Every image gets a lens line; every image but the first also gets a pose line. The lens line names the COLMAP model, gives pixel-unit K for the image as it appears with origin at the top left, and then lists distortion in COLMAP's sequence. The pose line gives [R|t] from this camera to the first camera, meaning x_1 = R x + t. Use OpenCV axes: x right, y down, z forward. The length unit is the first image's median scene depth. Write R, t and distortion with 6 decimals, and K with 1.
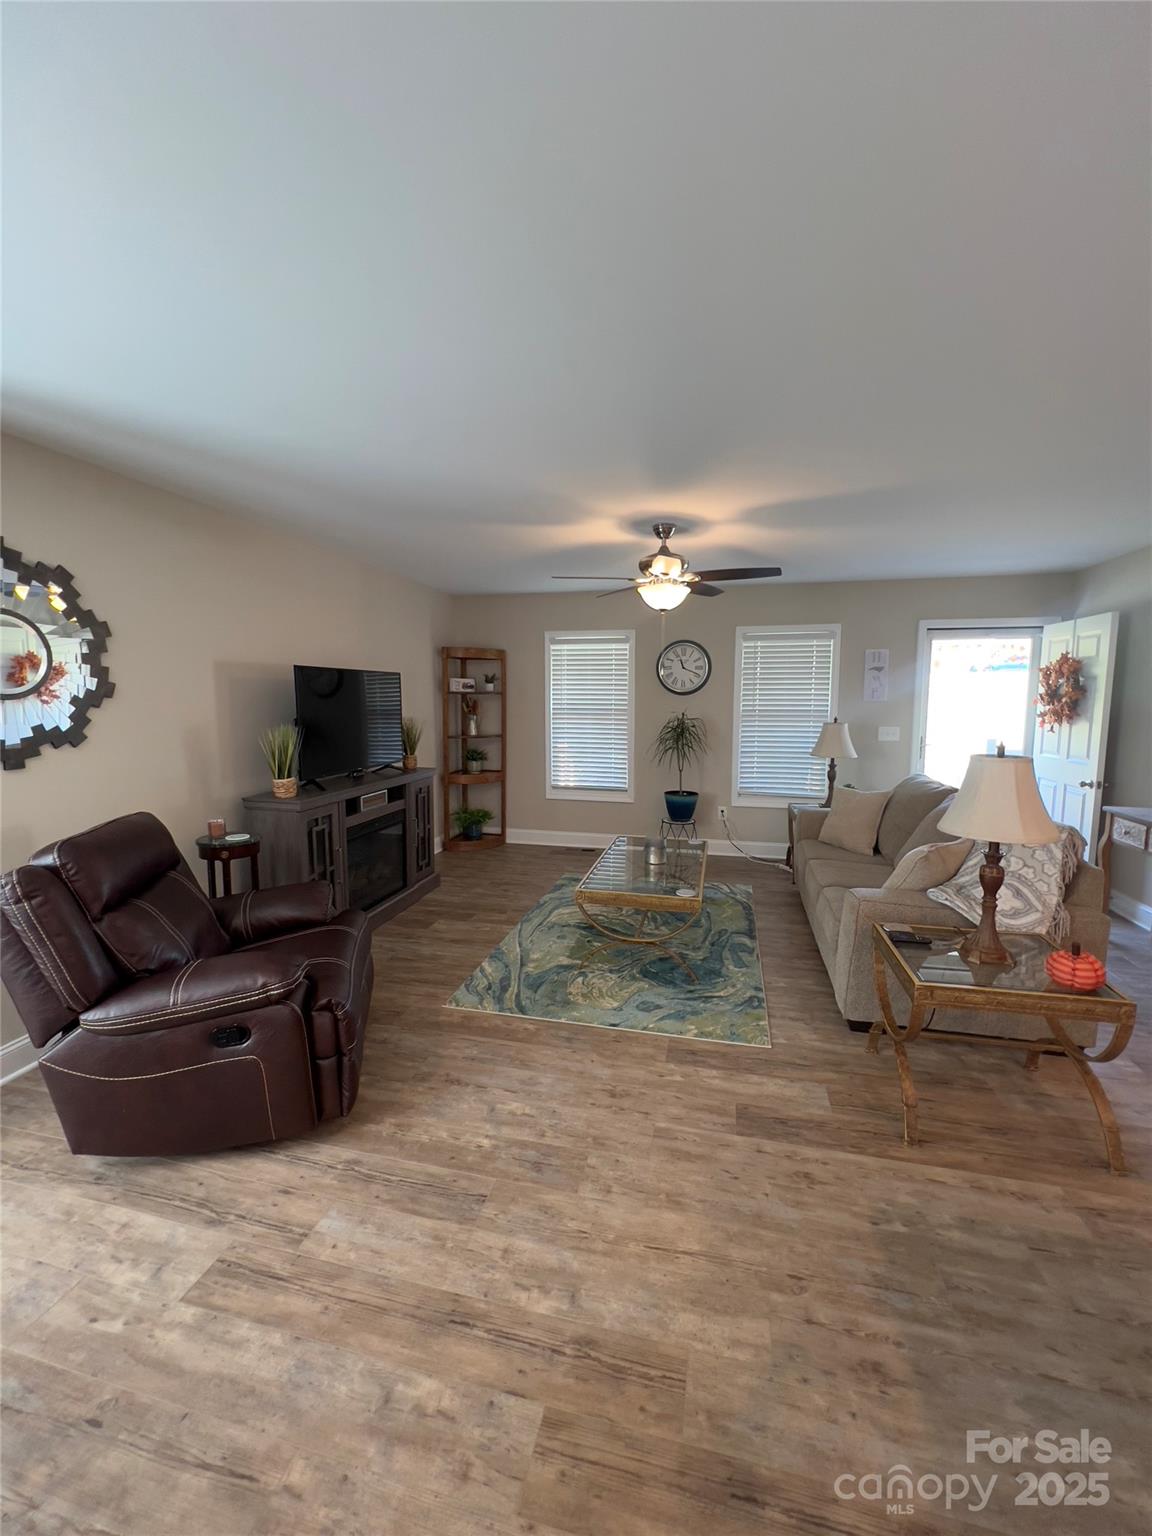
lens RADIAL K [[619.3, 0, 580.6], [0, 619.3, 767.2], [0, 0, 1]] dist [0.000155, 0.000625]
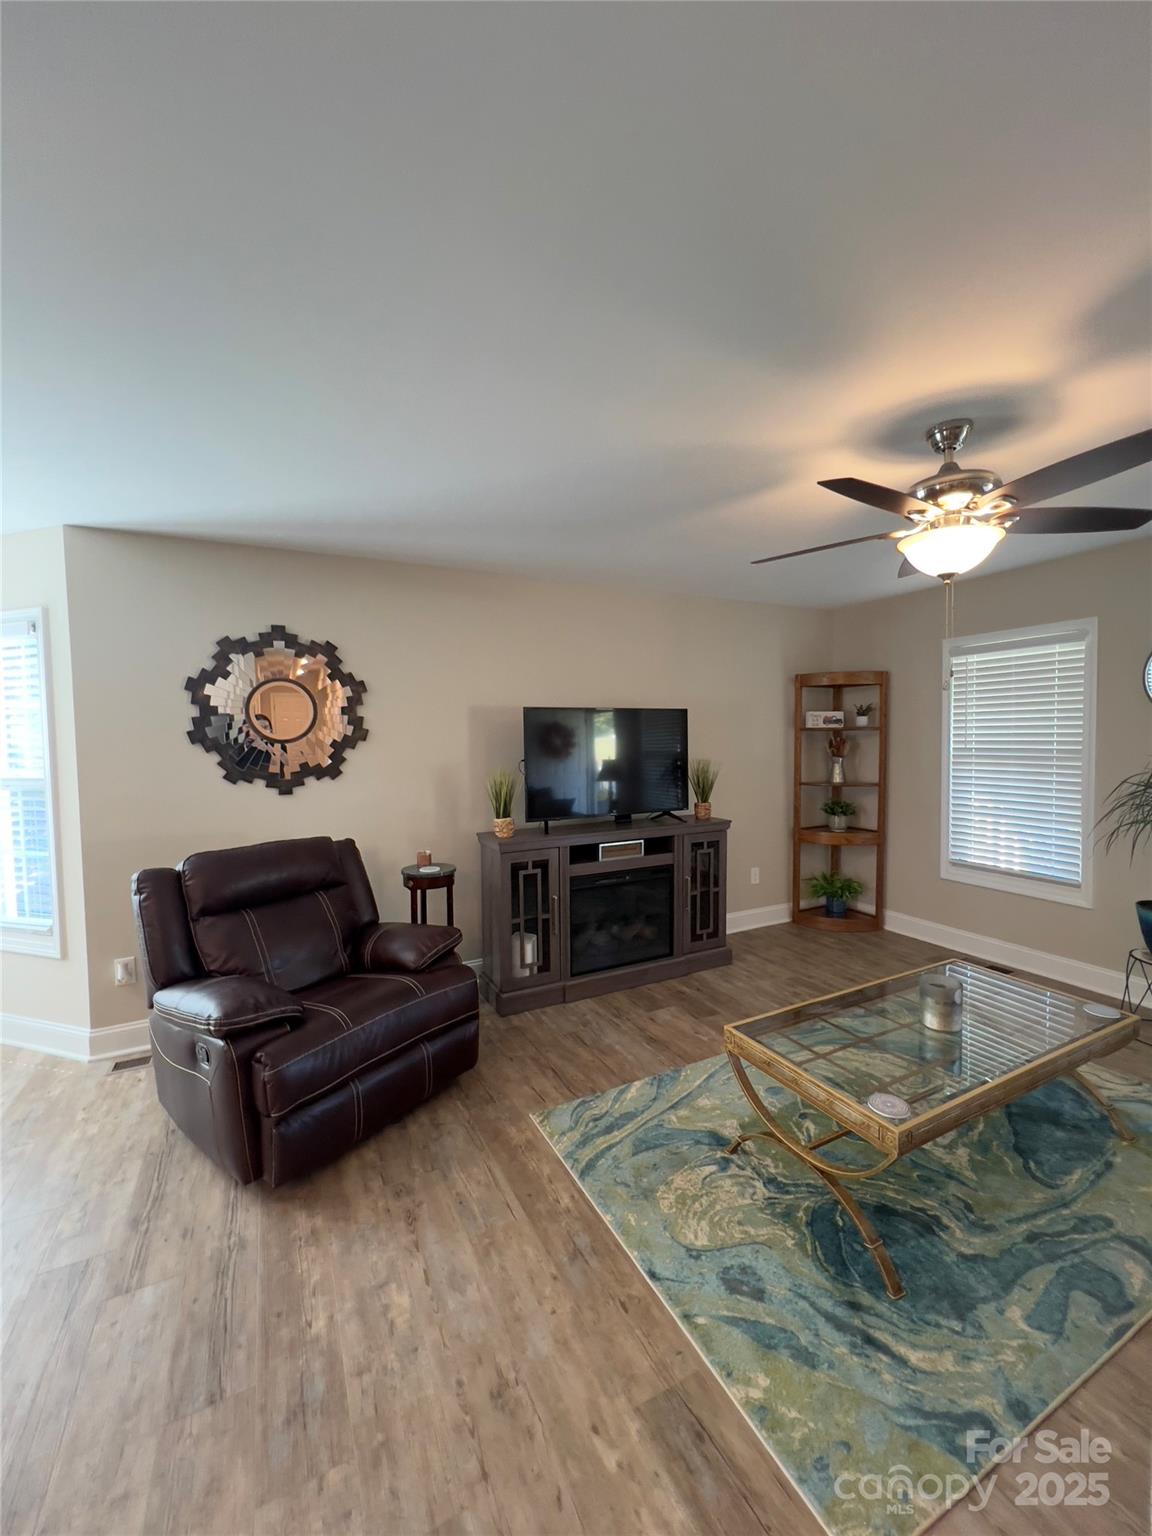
lens RADIAL K [[618.5, 0, 587.7], [0, 618.5, 766.1], [0, 0, 1]] dist [-0.001252, 0.000672]
pose [[0.649213, 0.022145, -0.760284, 0.383699], [-0.070557, 0.997019, -0.031208, -0.045047], [0.757327, 0.073904, 0.648841, 0.440707]]
